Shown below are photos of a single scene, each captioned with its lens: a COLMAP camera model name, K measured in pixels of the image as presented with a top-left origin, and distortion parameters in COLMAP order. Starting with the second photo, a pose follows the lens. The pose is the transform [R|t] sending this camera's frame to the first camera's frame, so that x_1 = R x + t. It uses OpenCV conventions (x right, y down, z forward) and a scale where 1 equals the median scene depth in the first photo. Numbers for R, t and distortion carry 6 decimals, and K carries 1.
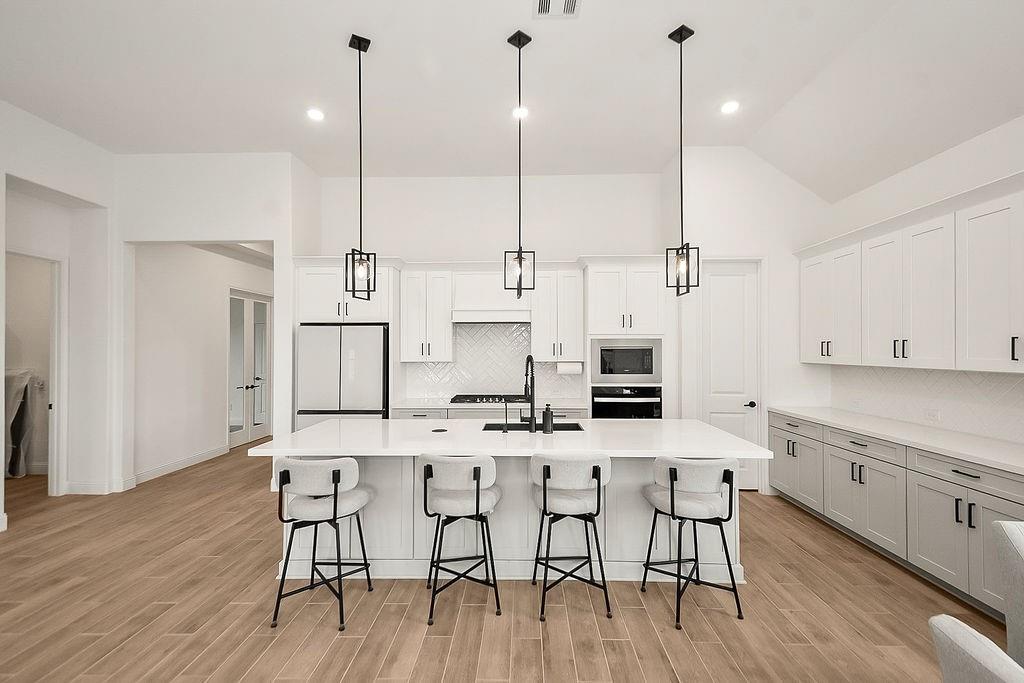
lens RADIAL K [[449.7, 0, 510.9], [0, 449.7, 335.3], [0, 0, 1]] dist [0.018618, -0.001858]
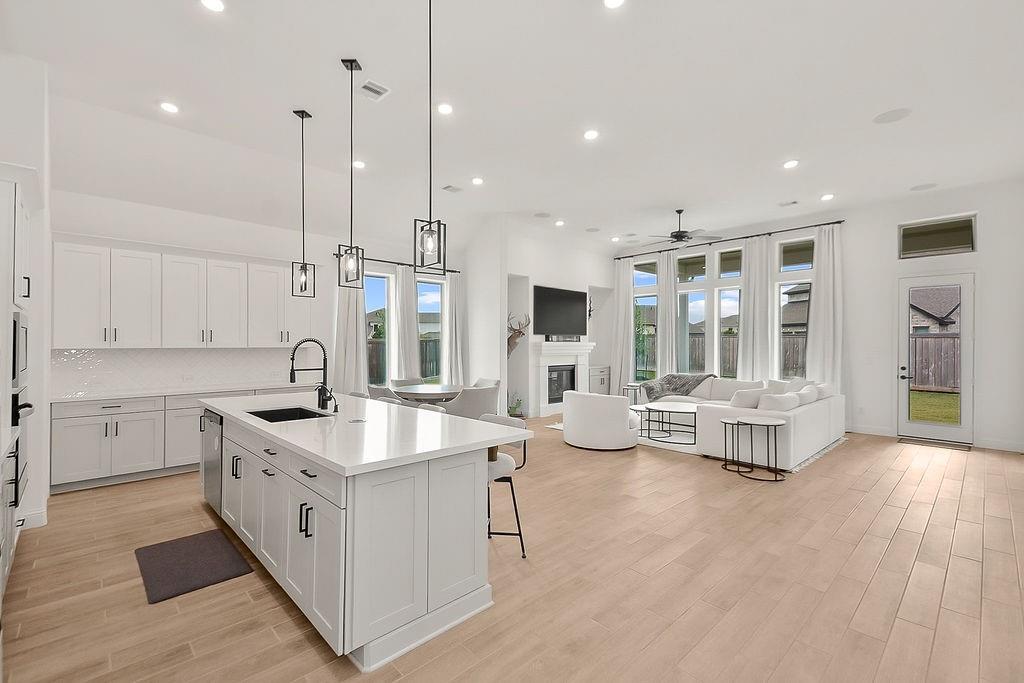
lens RADIAL K [[449.7, 0, 507.4], [0, 449.7, 343.3], [0, 0, 1]] dist [0.018618, -0.001858]
pose [[-0.703367, -0.002186, 0.710824, -0.699751], [-0.021197, 0.999615, -0.017901, 0.044890], [-0.710511, -0.027658, -0.703142, 0.984762]]
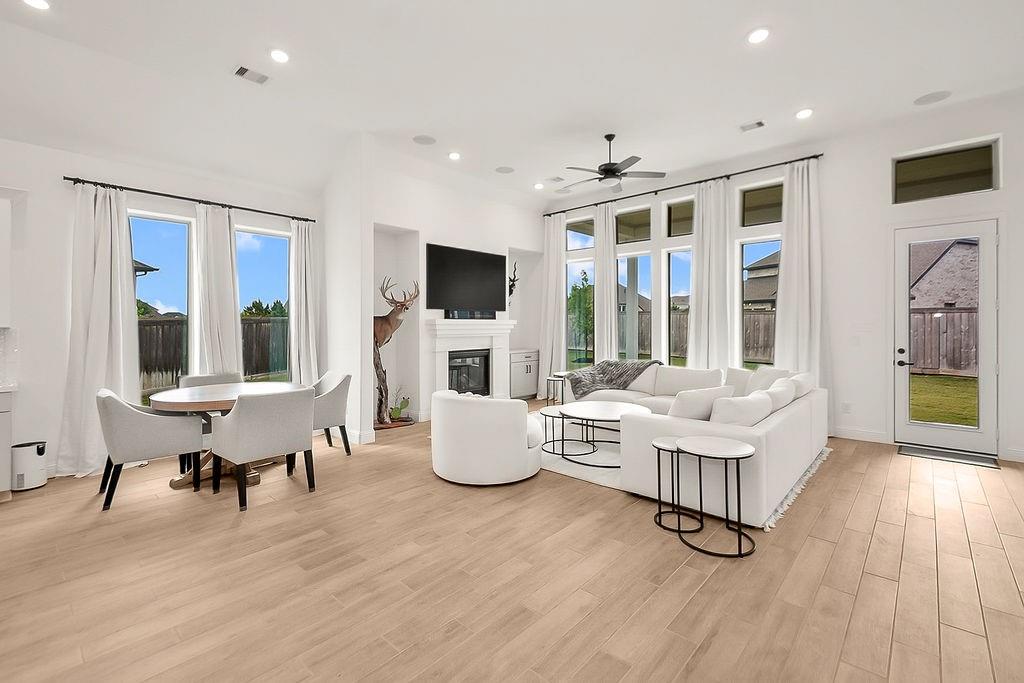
lens RADIAL K [[449.7, 0, 517.5], [0, 449.7, 324.4], [0, 0, 1]] dist [0.018618, -0.001858]
pose [[-0.761918, 0.001210, 0.647673, -0.568956], [-0.012854, 0.999773, -0.016990, 0.039824], [-0.647546, -0.021270, -0.761729, 0.495833]]
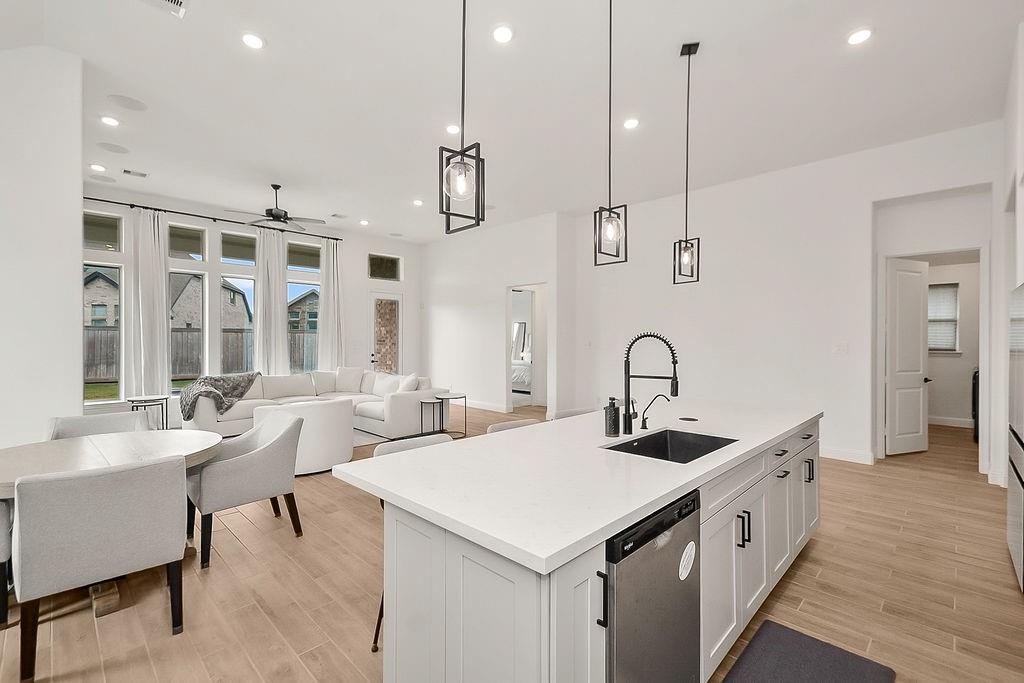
lens RADIAL K [[449.7, 0, 517.1], [0, 449.7, 346.0], [0, 0, 1]] dist [0.018618, -0.001858]
pose [[-0.675281, 0.005879, -0.737537, 0.473488], [0.012879, 0.999910, -0.003822, 0.042229], [0.737448, -0.012080, -0.675296, 0.931704]]
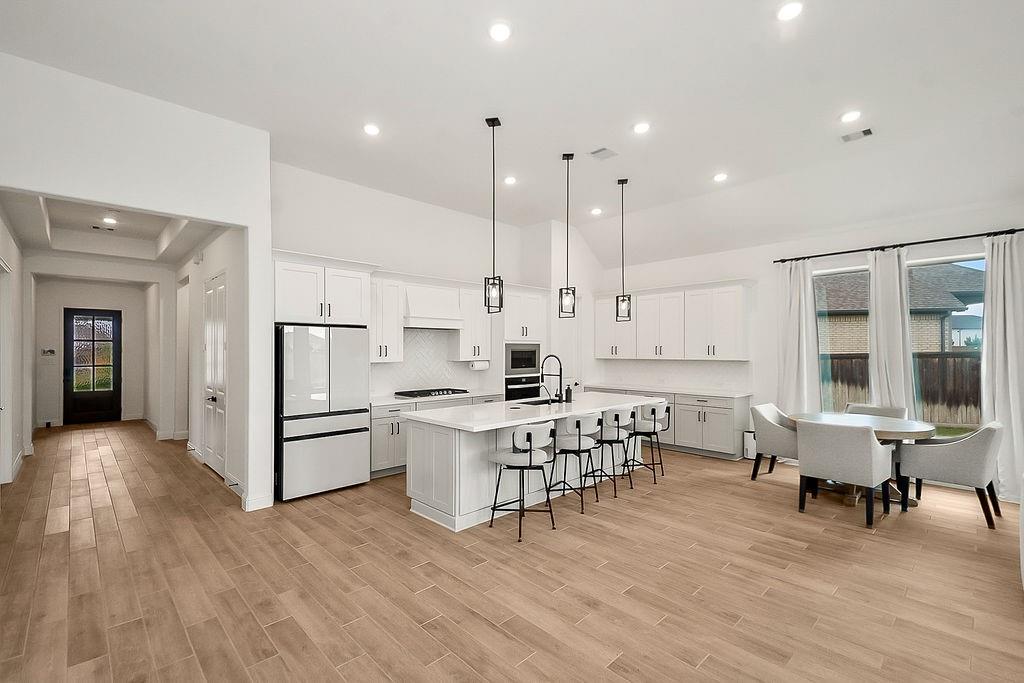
lens RADIAL K [[449.7, 0, 508.4], [0, 449.7, 343.8], [0, 0, 1]] dist [0.018618, -0.001858]
pose [[0.704015, 0.010849, 0.710102, -0.814565], [-0.019426, 0.999803, 0.003984, 0.003026], [-0.709919, -0.016599, 0.704087, 0.013957]]
